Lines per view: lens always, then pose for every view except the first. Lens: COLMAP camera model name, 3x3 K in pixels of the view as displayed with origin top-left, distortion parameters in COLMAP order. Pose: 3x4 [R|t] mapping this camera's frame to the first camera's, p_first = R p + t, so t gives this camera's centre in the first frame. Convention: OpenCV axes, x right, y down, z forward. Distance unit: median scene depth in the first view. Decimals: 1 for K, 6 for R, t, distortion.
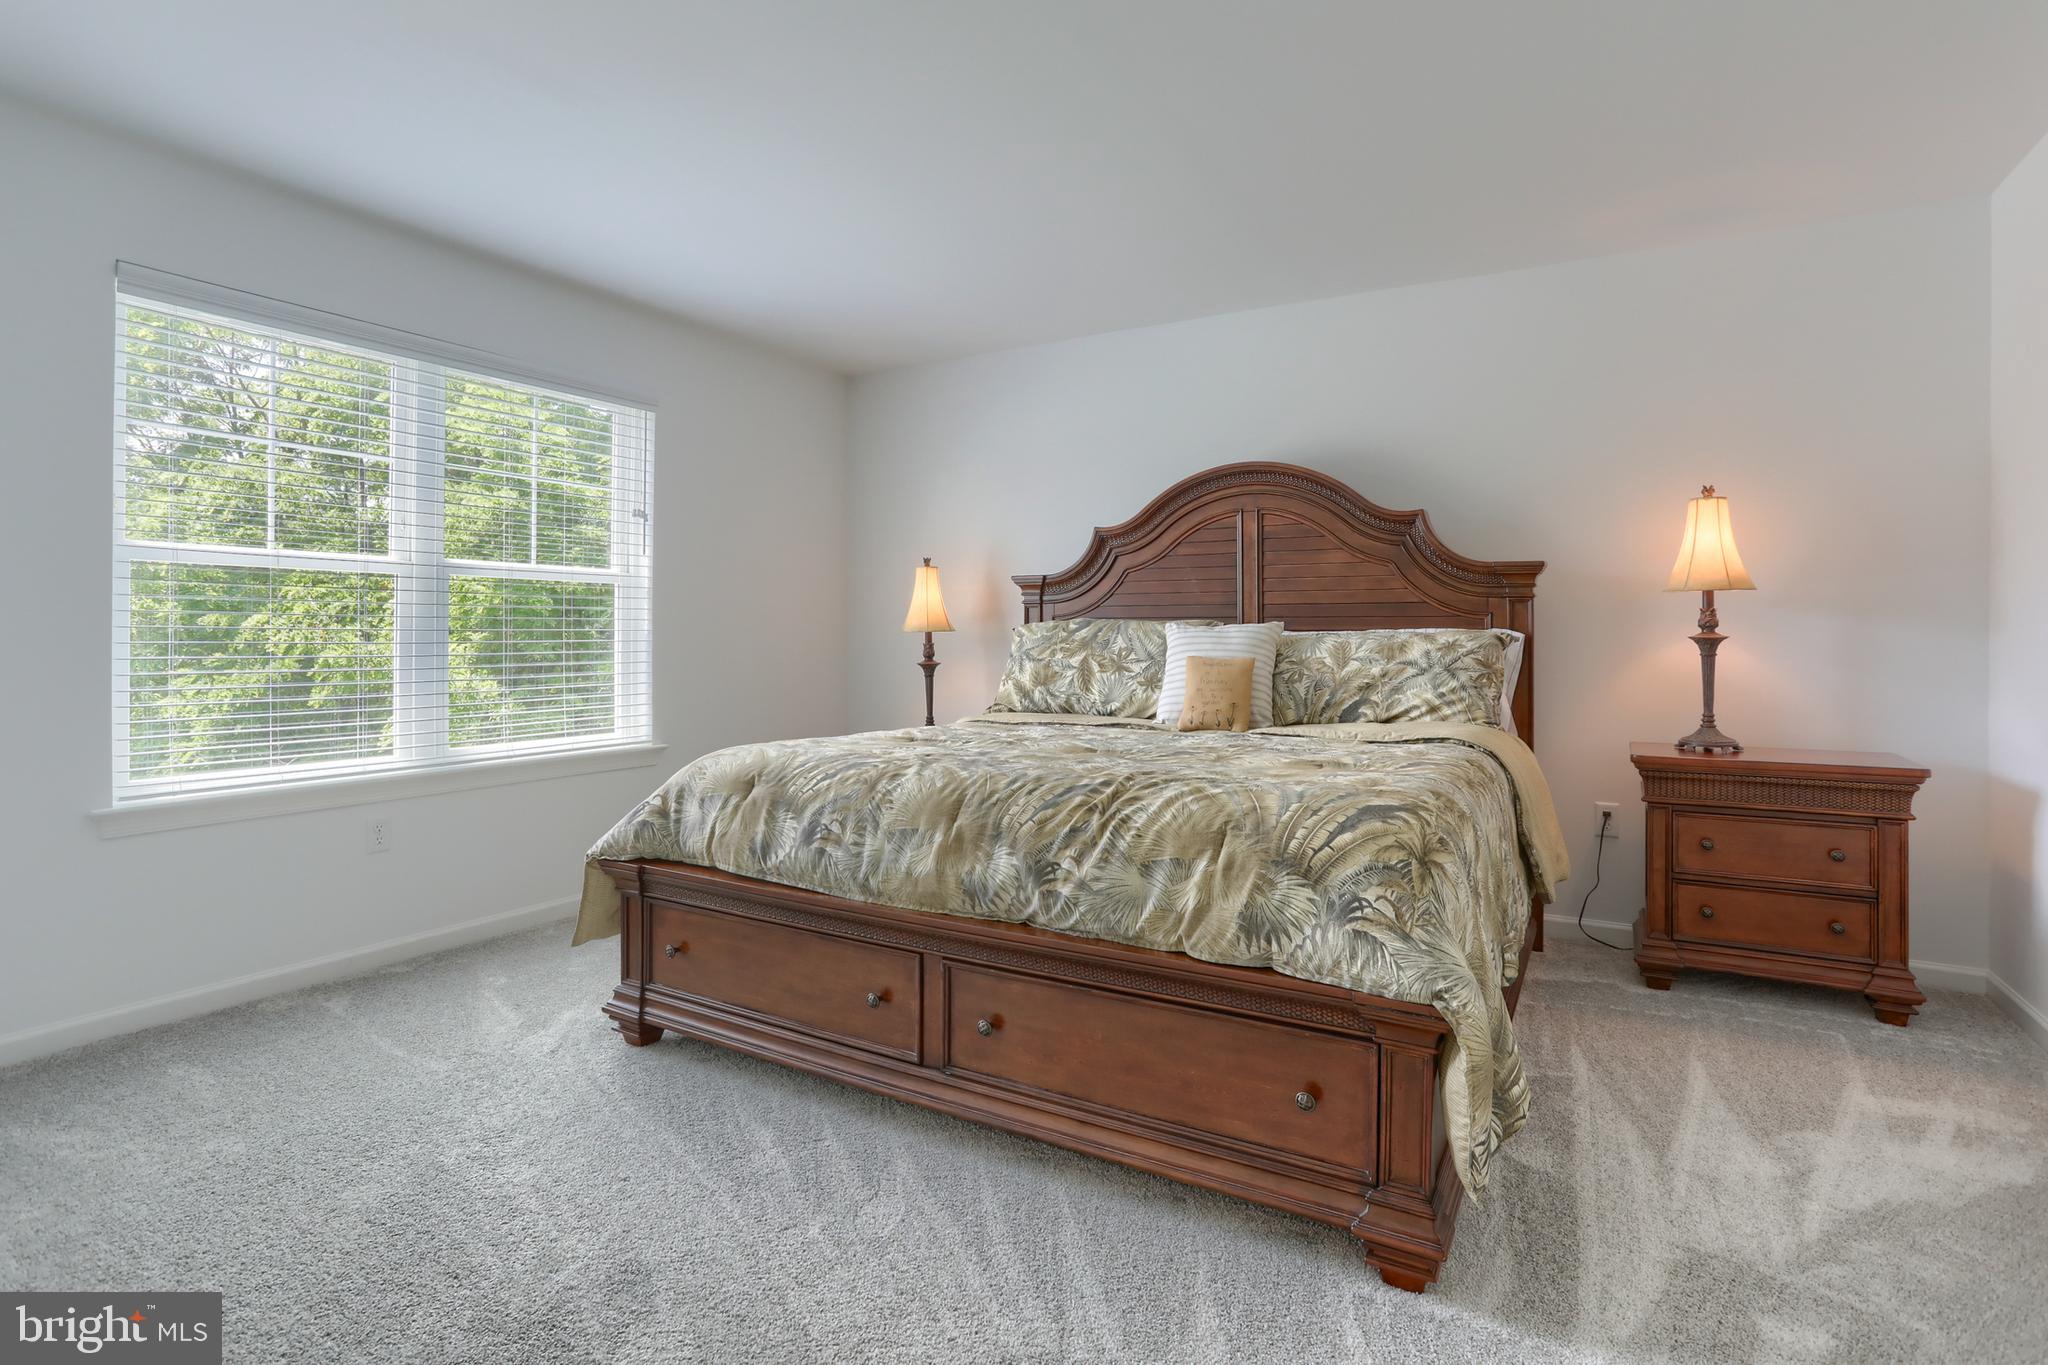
lens RADIAL K [[1012.1, 0, 1013.4], [0, 1012.1, 665.6], [0, 0, 1]] dist [-0.036416, 0.009095]
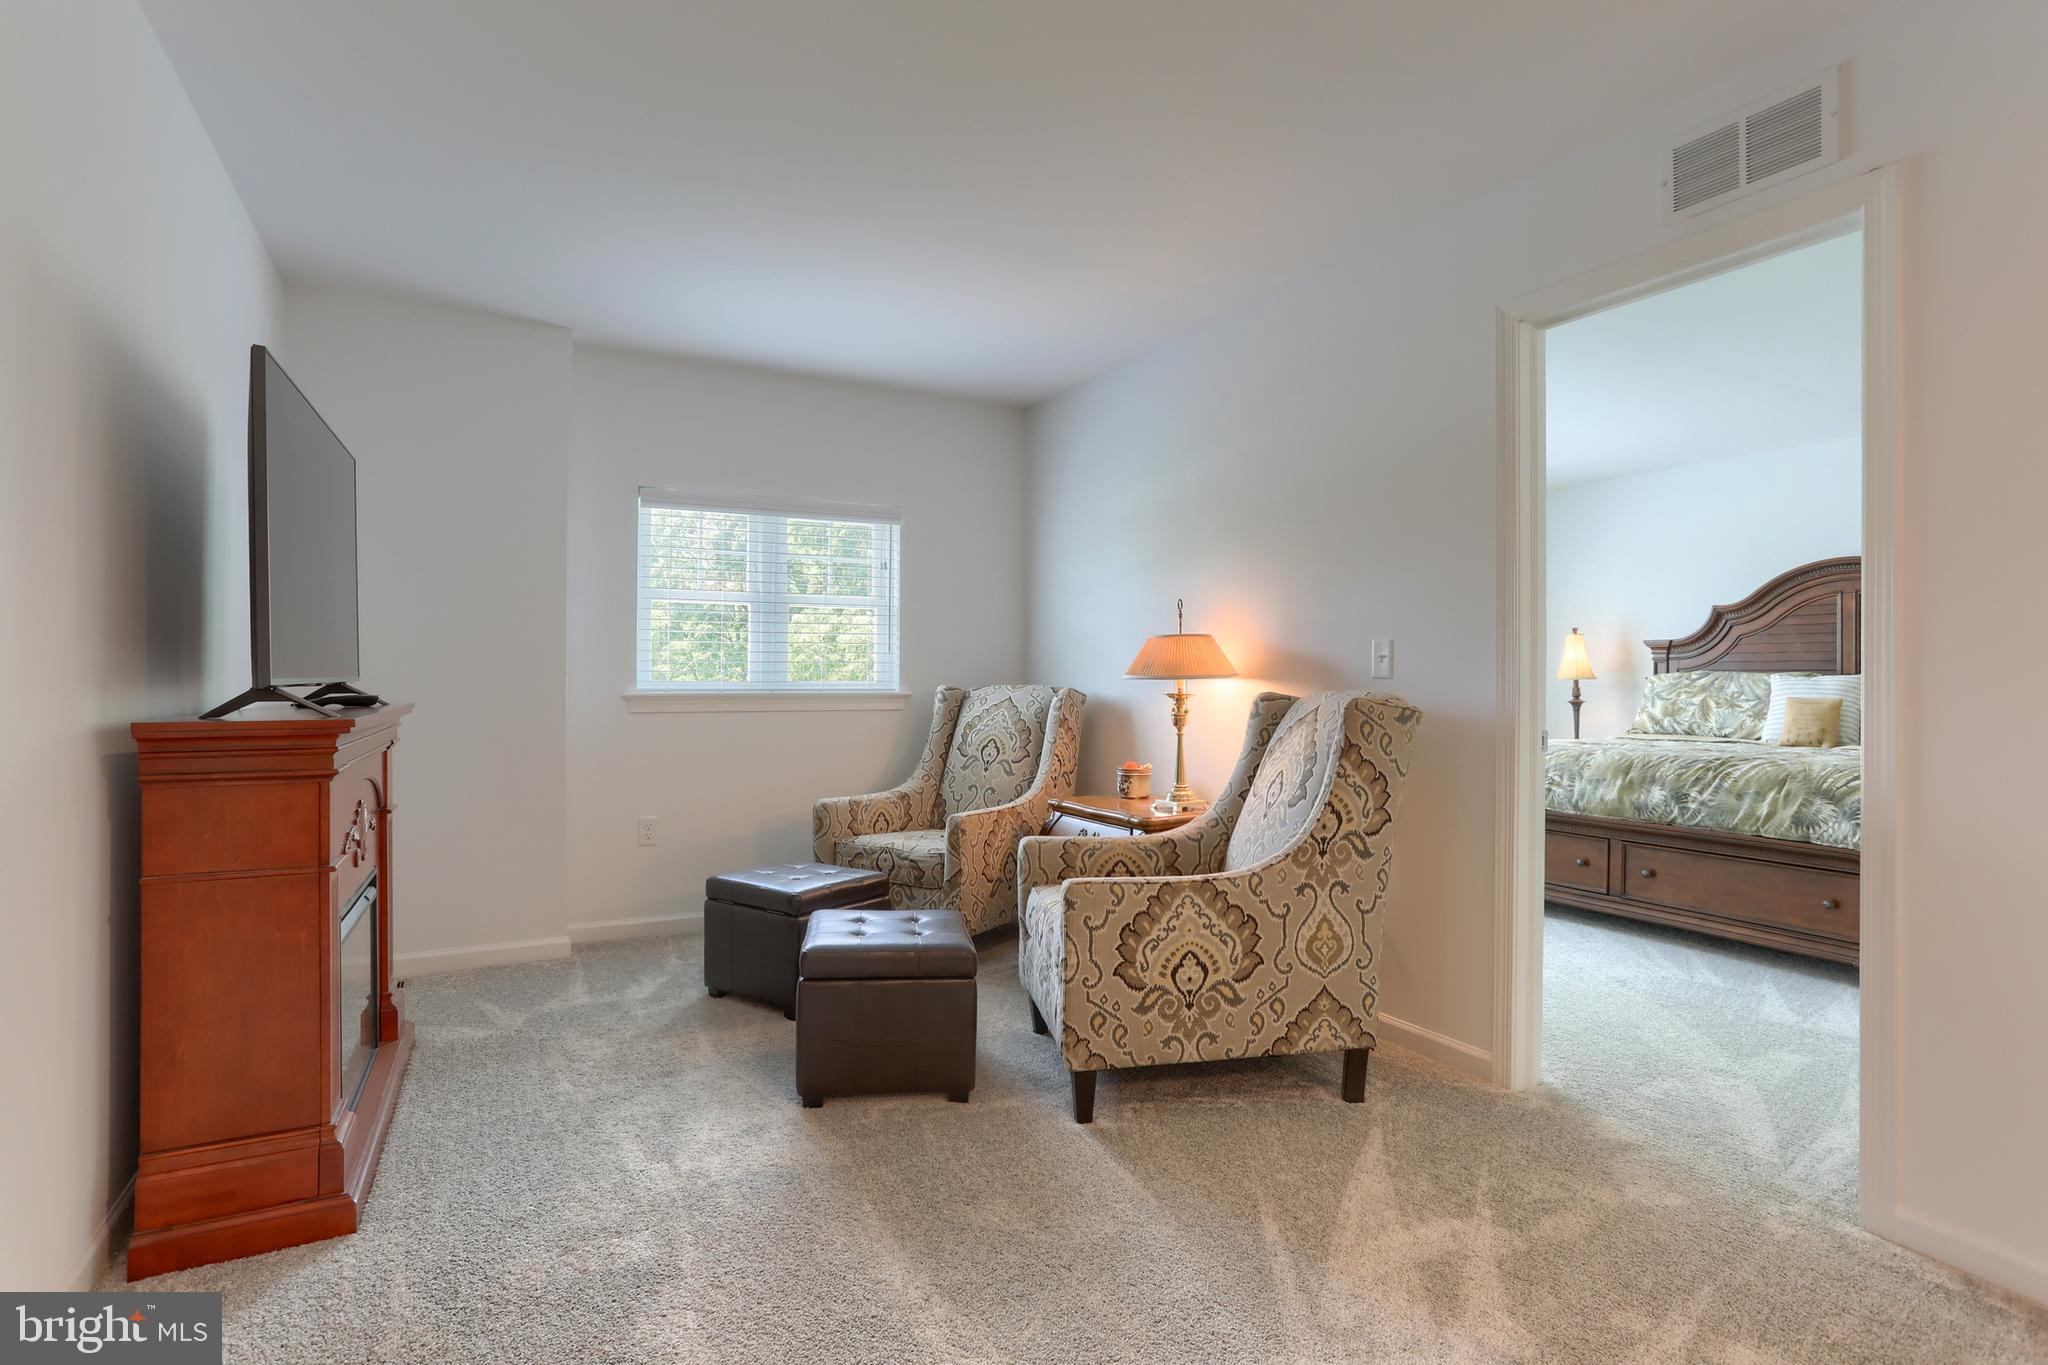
lens RADIAL K [[1012.1, 0, 1006.6], [0, 1012.1, 679.8], [0, 0, 1]] dist [-0.036416, 0.009095]
pose [[0.857922, 0.003400, -0.513769, -0.096235], [-0.019168, 0.999494, -0.025393, 0.038395], [0.513422, 0.031633, 0.857553, -1.323039]]
